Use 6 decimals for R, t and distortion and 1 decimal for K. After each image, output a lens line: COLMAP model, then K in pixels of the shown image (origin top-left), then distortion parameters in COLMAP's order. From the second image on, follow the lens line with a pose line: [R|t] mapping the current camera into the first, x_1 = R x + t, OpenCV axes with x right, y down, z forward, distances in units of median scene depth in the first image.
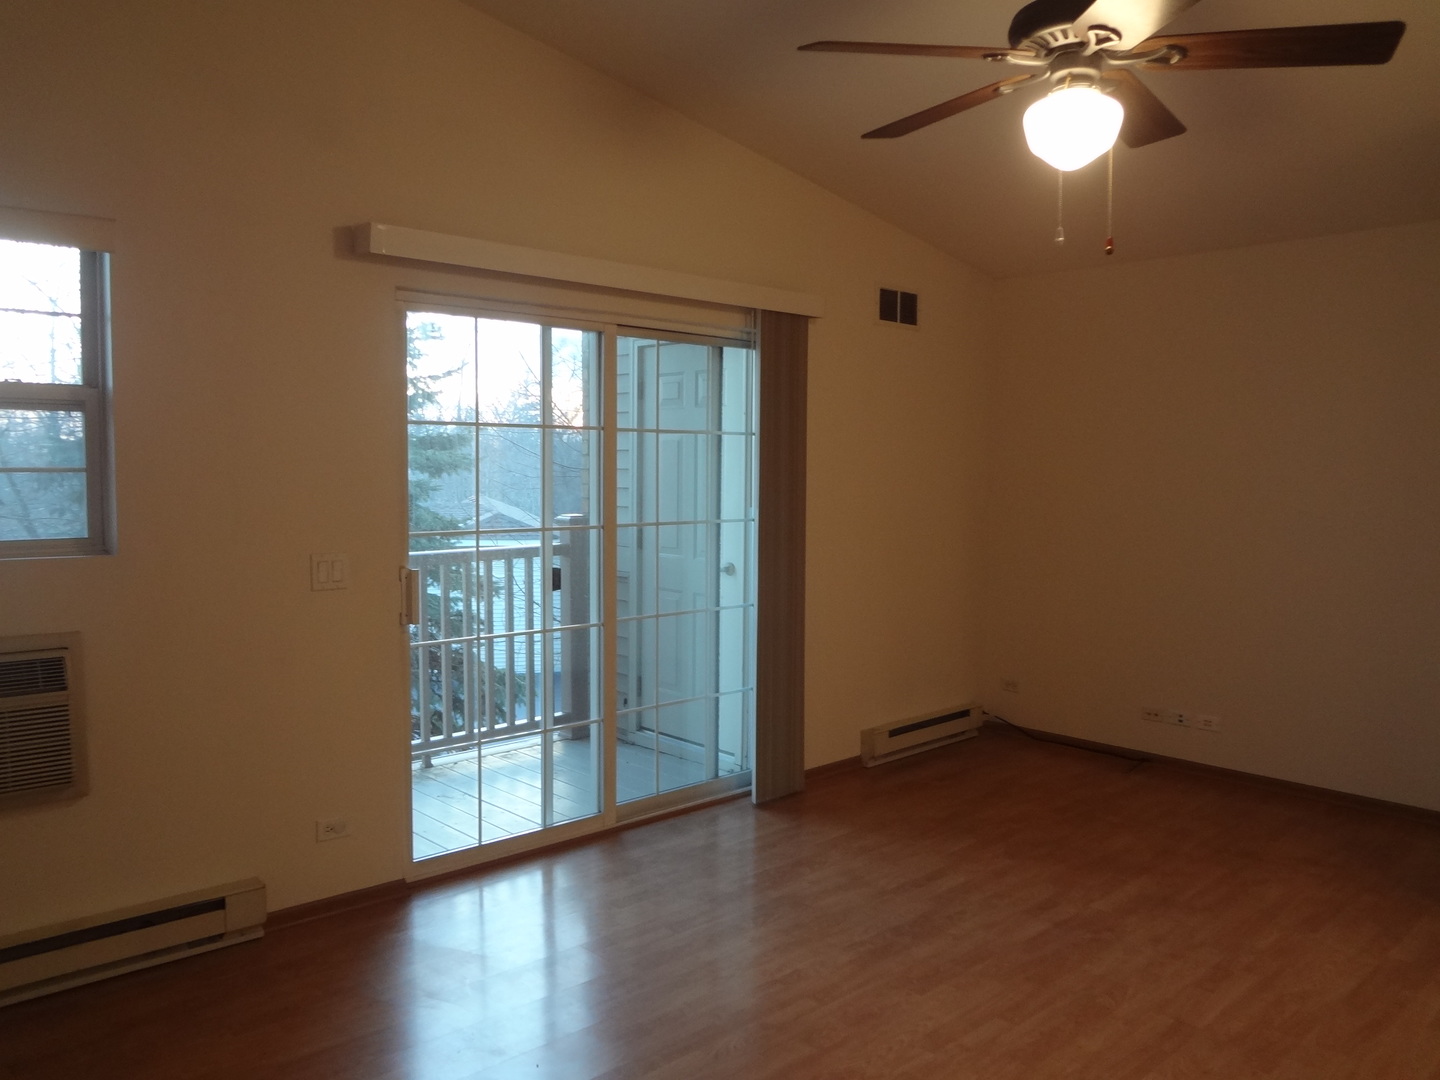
lens RADIAL K [[1079.2, 0, 720.2], [0, 1079.2, 540.5], [0, 0, 1]] dist [-0.046197, 0.009069]
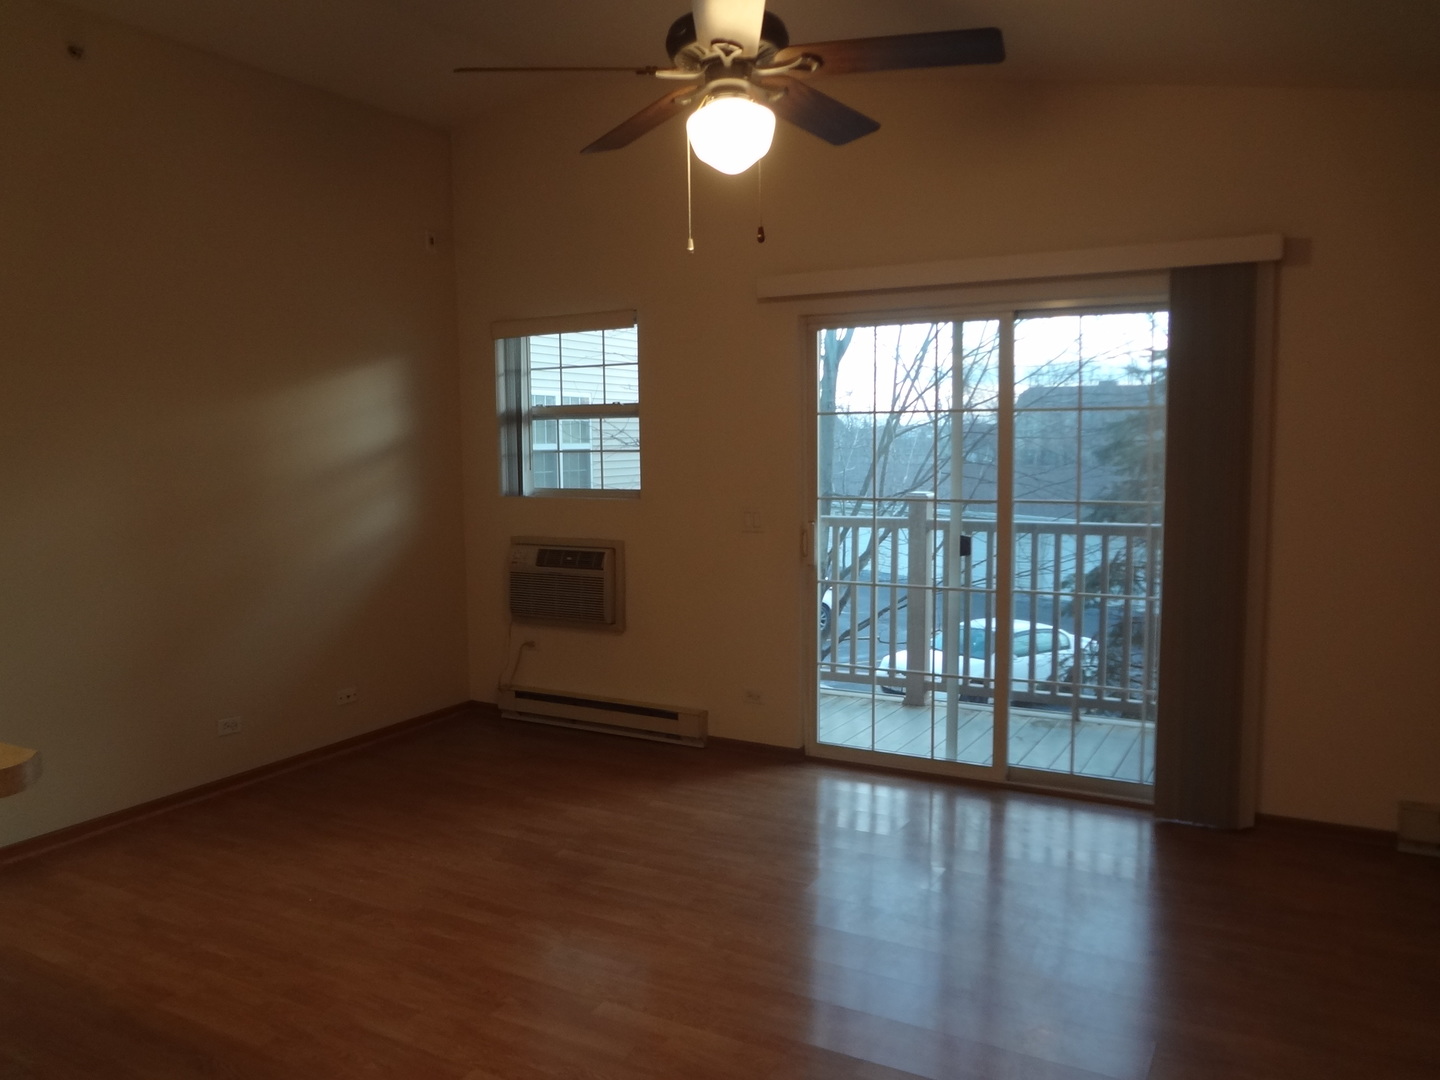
lens RADIAL K [[1079.2, 0, 720.2], [0, 1079.2, 540.5], [0, 0, 1]] dist [-0.046197, 0.009069]
pose [[0.324879, 0.078243, -0.942514, 0.894915], [-0.058021, 0.996344, 0.062712, -0.028756], [0.943974, 0.034312, 0.328231, 0.419048]]
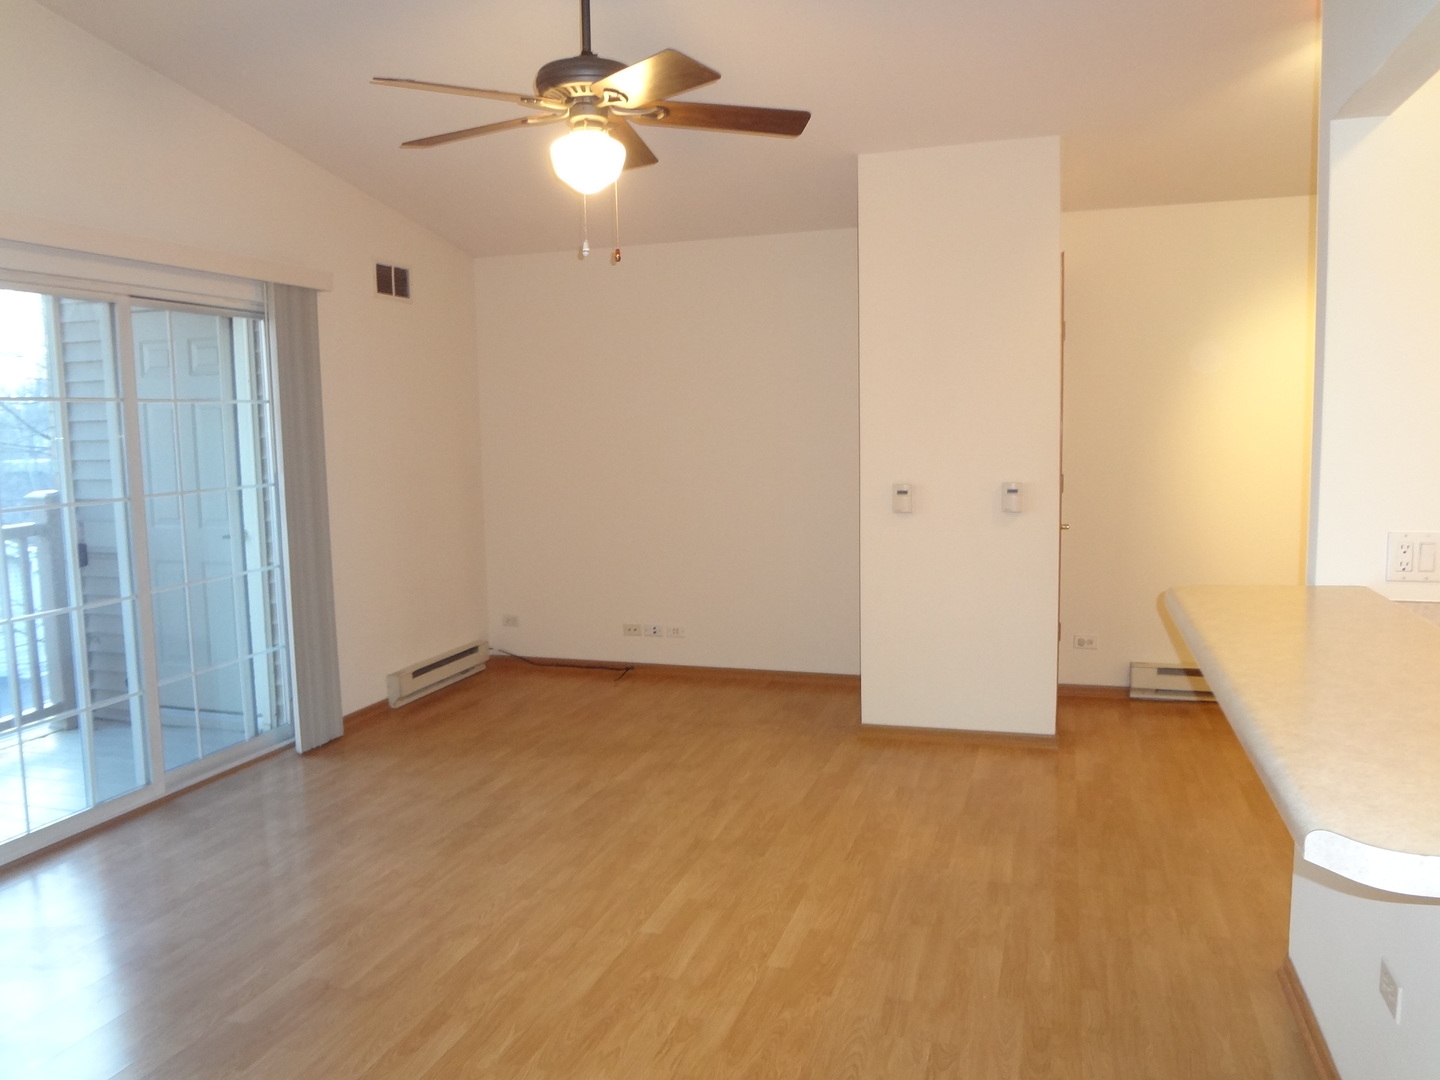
lens RADIAL K [[1079.2, 0, 720.2], [0, 1079.2, 540.5], [0, 0, 1]] dist [-0.046197, 0.009069]
pose [[0.868355, -0.076392, 0.490024, -0.129752], [0.058371, 0.996941, 0.051981, 0.007078], [-0.492496, -0.016535, 0.870158, -0.135535]]
